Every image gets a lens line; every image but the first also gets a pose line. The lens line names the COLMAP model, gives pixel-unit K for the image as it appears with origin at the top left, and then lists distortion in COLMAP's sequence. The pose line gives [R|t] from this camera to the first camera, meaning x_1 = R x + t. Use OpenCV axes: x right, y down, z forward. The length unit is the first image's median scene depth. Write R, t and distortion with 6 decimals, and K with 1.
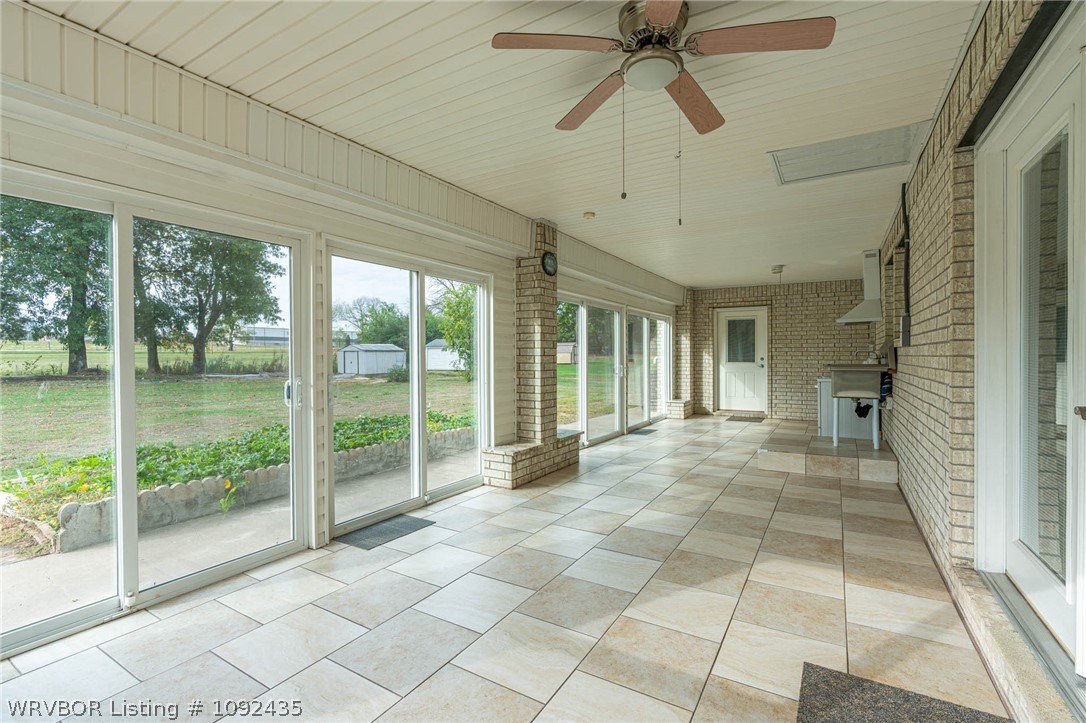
lens RADIAL K [[494.5, 0, 539.6], [0, 494.5, 363.9], [0, 0, 1]] dist [0.005565, -0.000601]
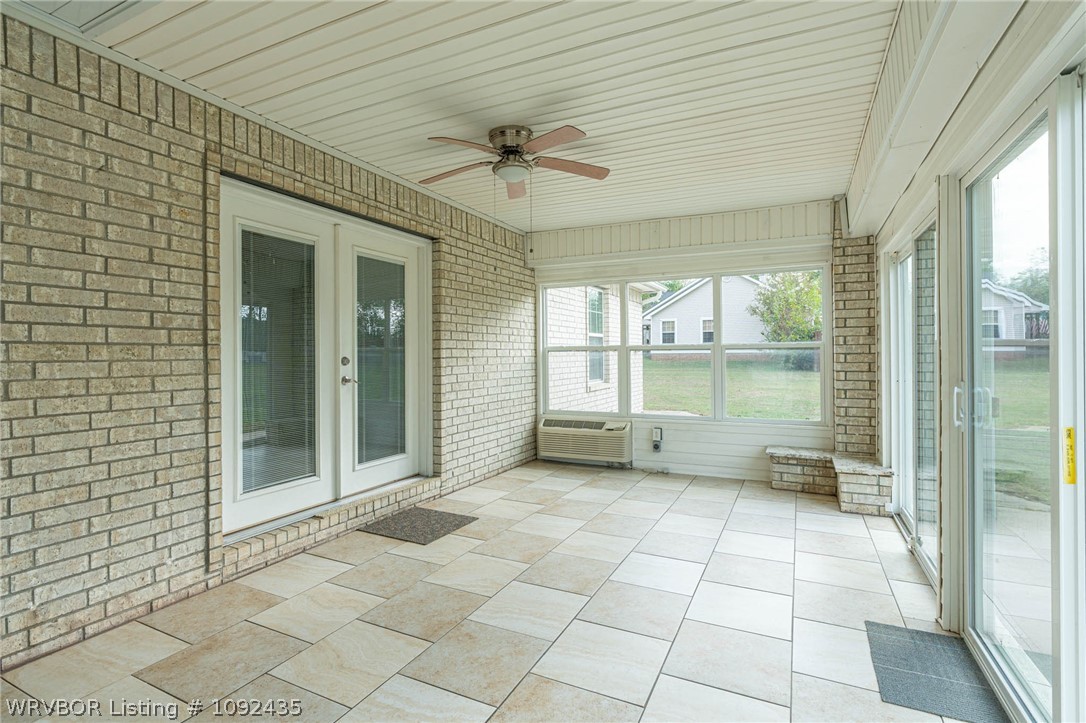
lens RADIAL K [[523.0, 0, 543.5], [0, 523.0, 355.6], [0, 0, 1]] dist [-0.021869, 0.001016]
pose [[-0.995841, 0.012163, -0.090296, 0.109049], [0.010756, 0.999813, 0.016058, -0.016217], [0.090475, 0.015020, -0.995785, 1.013454]]
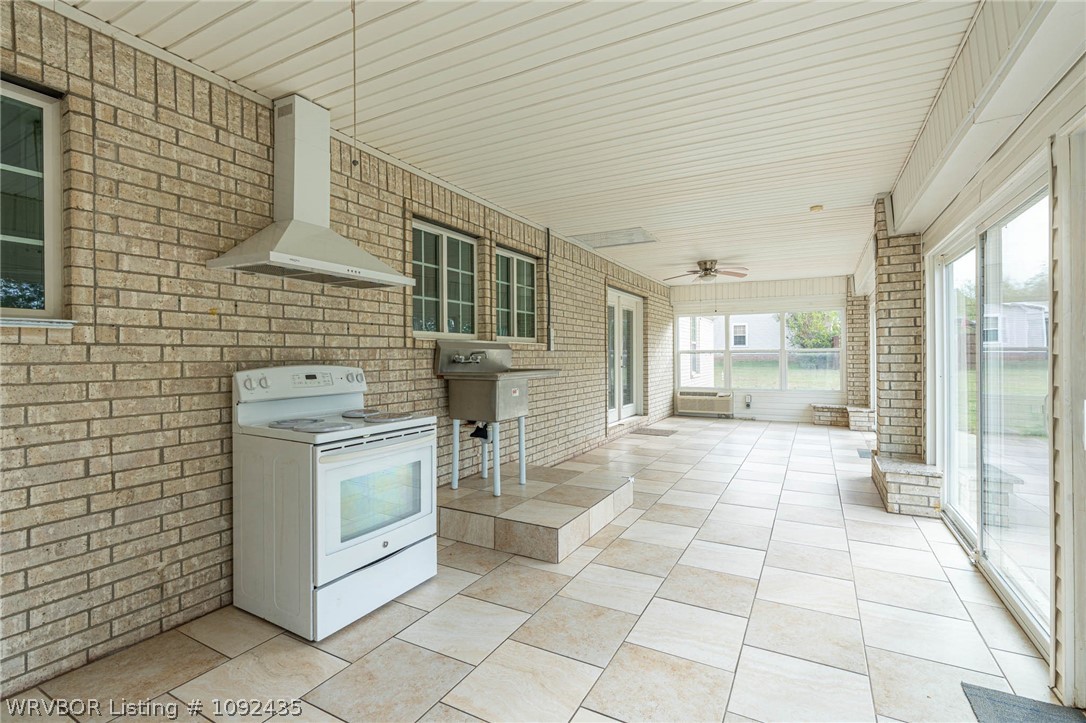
lens RADIAL K [[494.5, 0, 559.9], [0, 494.5, 355.5], [0, 0, 1]] dist [0.005565, -0.000601]
pose [[-0.997801, 0.010032, -0.065523, 0.596508], [0.009030, 0.999838, 0.015567, -0.031802], [0.065669, 0.014941, -0.997730, 1.756222]]
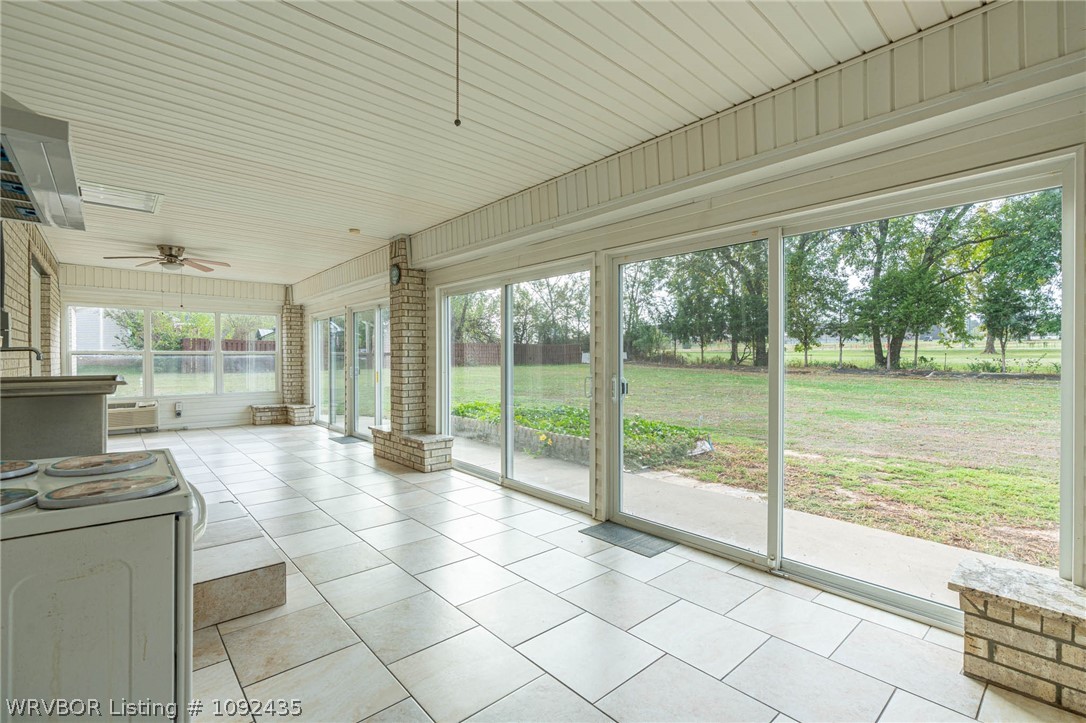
lens RADIAL K [[494.5, 0, 512.6], [0, 494.5, 356.6], [0, 0, 1]] dist [0.005565, -0.000601]
pose [[-0.335947, 0.004516, -0.941870, 0.942189], [-0.012721, 0.999876, 0.009332, -0.030020], [0.941795, 0.015116, -0.335848, 1.555787]]
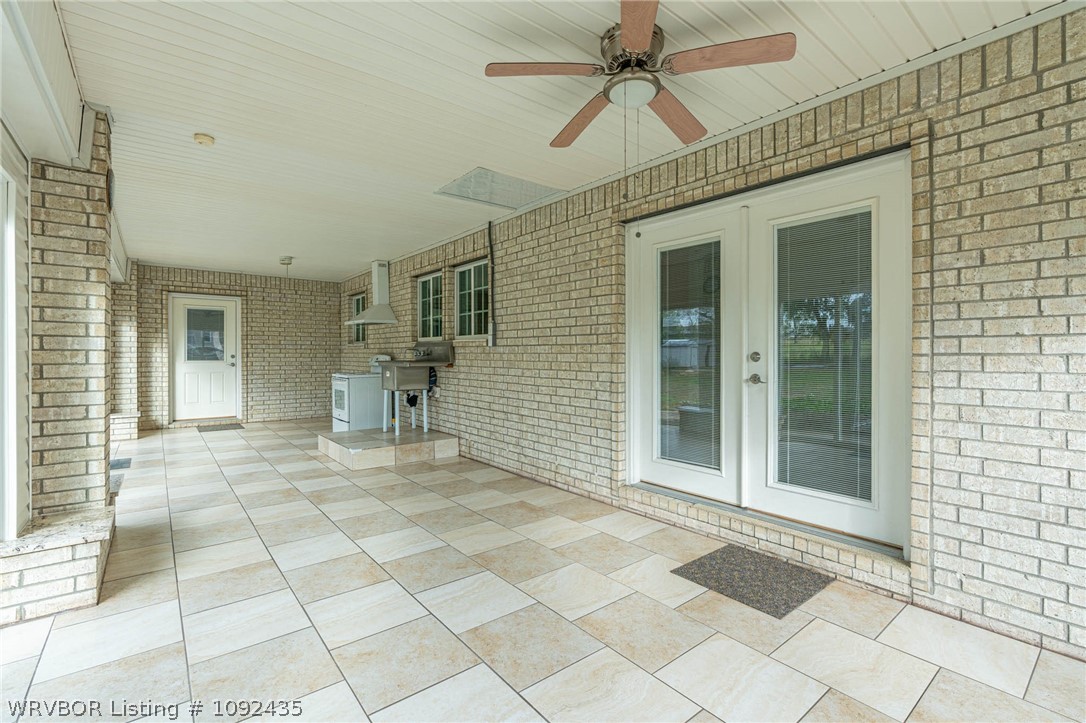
lens RADIAL K [[494.5, 0, 549.3], [0, 494.5, 357.0], [0, 0, 1]] dist [0.005565, -0.000601]
pose [[0.340699, -0.002970, 0.940168, -0.331111], [0.012022, 0.999927, -0.001198, -0.002415], [-0.940095, 0.011711, 0.340710, 0.312189]]
